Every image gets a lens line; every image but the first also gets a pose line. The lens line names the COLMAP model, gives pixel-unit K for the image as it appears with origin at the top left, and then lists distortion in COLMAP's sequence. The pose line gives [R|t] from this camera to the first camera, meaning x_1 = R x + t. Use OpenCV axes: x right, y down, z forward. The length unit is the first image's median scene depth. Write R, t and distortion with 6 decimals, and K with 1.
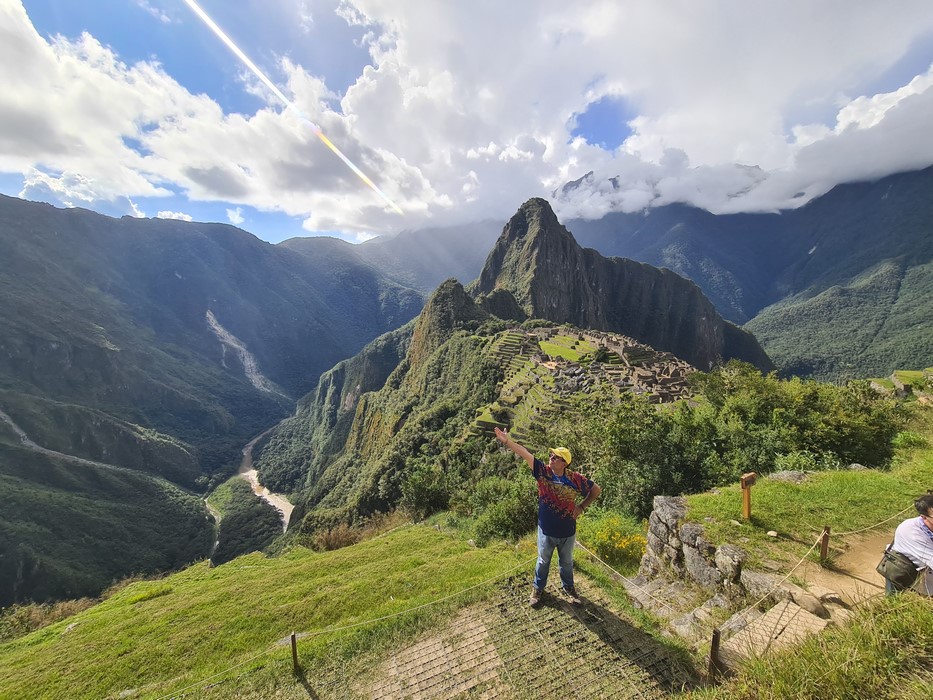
lens RADIAL K [[387.0, 0, 467.2], [0, 387.0, 347.0], [0, 0, 1]] dist [-0.003153, -0.000231]
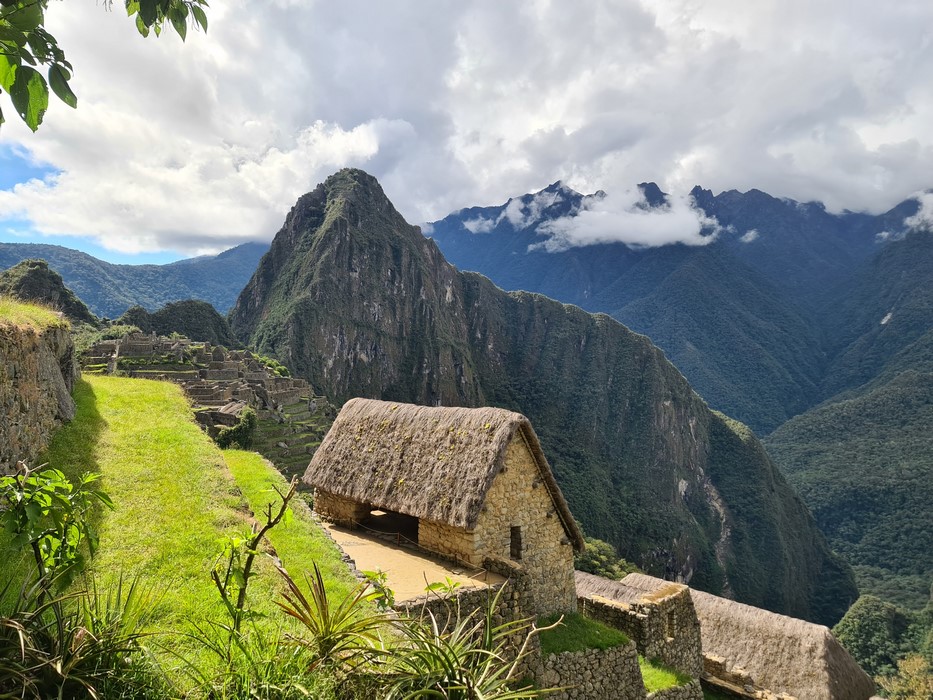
lens RADIAL K [[690.0, 0, 468.5], [0, 690.0, 353.3], [0, 0, 1]] dist [0.048465, -0.000451]
pose [[0.985957, 0.043671, 0.161189, 0.404240], [-0.016058, 0.985522, -0.168788, 0.084610], [-0.166227, 0.163830, 0.972383, 0.099909]]
